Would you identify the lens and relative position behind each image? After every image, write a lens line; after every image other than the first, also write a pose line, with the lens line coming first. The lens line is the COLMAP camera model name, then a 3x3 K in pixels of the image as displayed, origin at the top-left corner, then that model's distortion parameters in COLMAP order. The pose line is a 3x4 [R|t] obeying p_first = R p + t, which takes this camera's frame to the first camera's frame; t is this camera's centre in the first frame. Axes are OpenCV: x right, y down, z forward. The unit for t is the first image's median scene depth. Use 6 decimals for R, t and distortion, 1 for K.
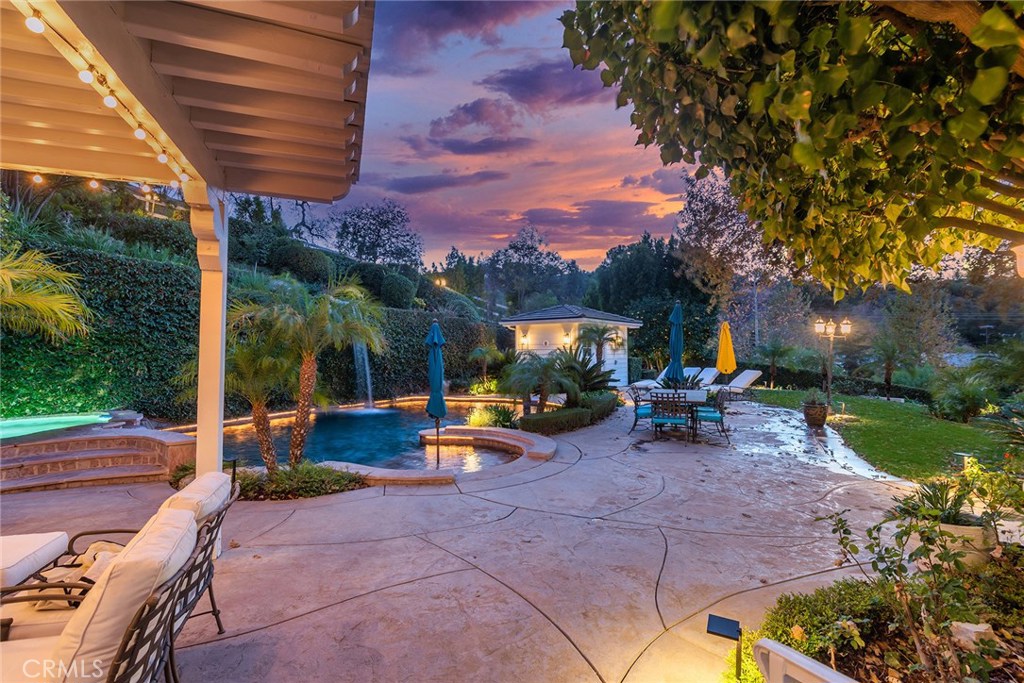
lens RADIAL K [[472.7, 0, 515.3], [0, 472.7, 347.9], [0, 0, 1]] dist [0.009308, -0.001756]
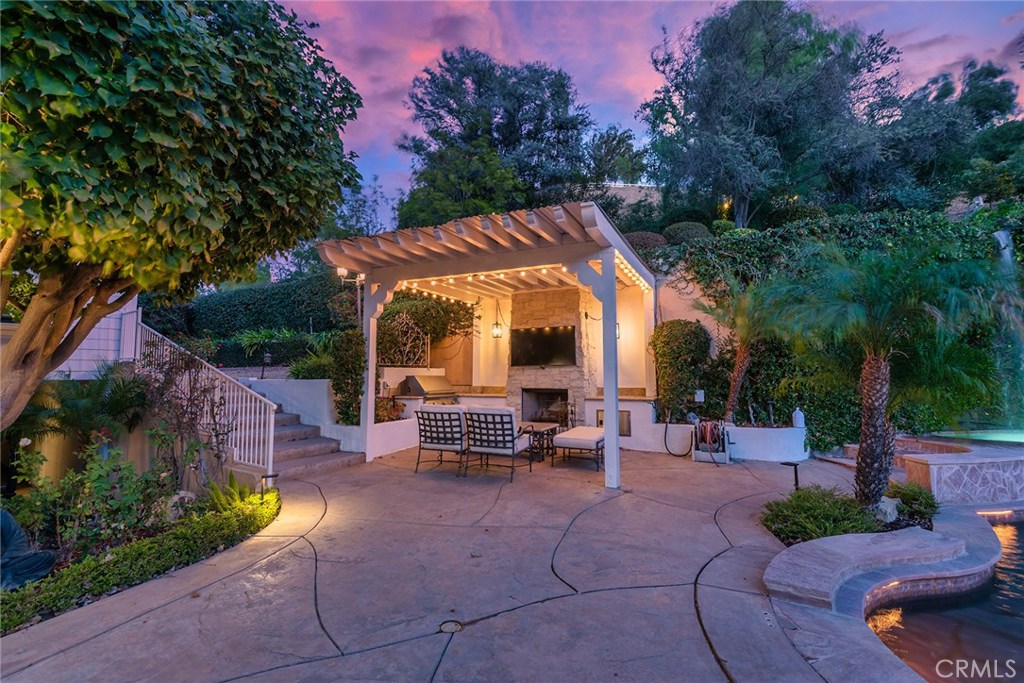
lens RADIAL K [[472.7, 0, 513.1], [0, 472.7, 339.4], [0, 0, 1]] dist [0.009308, -0.001756]
pose [[-0.701659, -0.048063, -0.710890, 0.166405], [0.006166, 0.997275, -0.073512, 0.019118], [0.712486, -0.055963, -0.699451, 0.451451]]
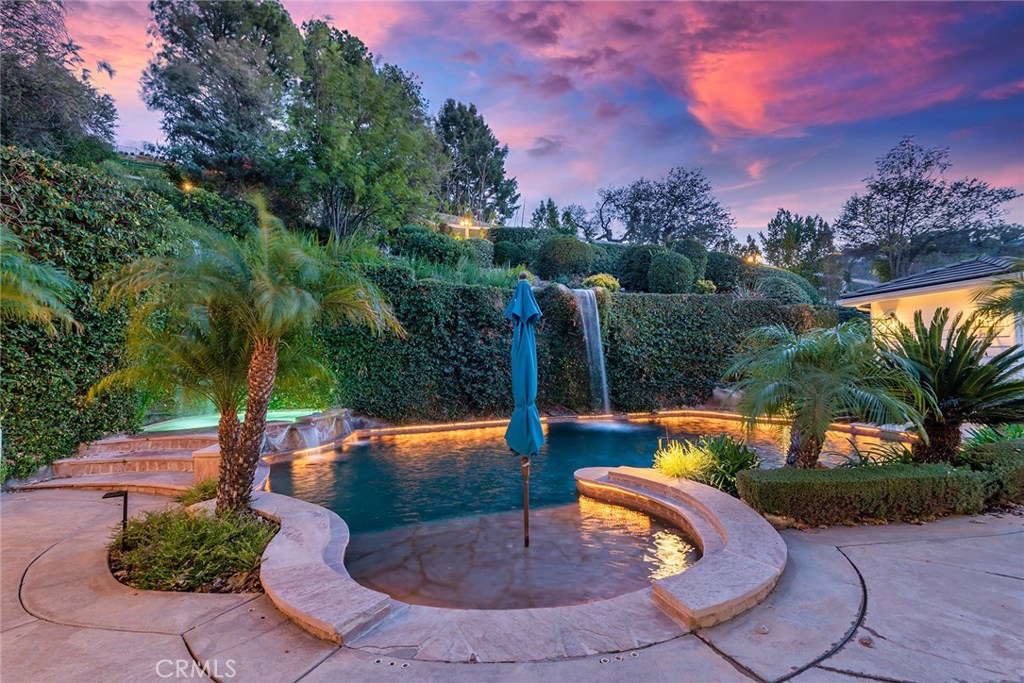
lens RADIAL K [[472.7, 0, 510.2], [0, 472.7, 337.0], [0, 0, 1]] dist [0.009308, -0.001756]
pose [[0.735172, -0.045362, -0.676361, 0.109218], [0.021465, 0.998816, -0.043657, 0.019286], [0.677541, 0.017577, 0.735275, 0.336465]]
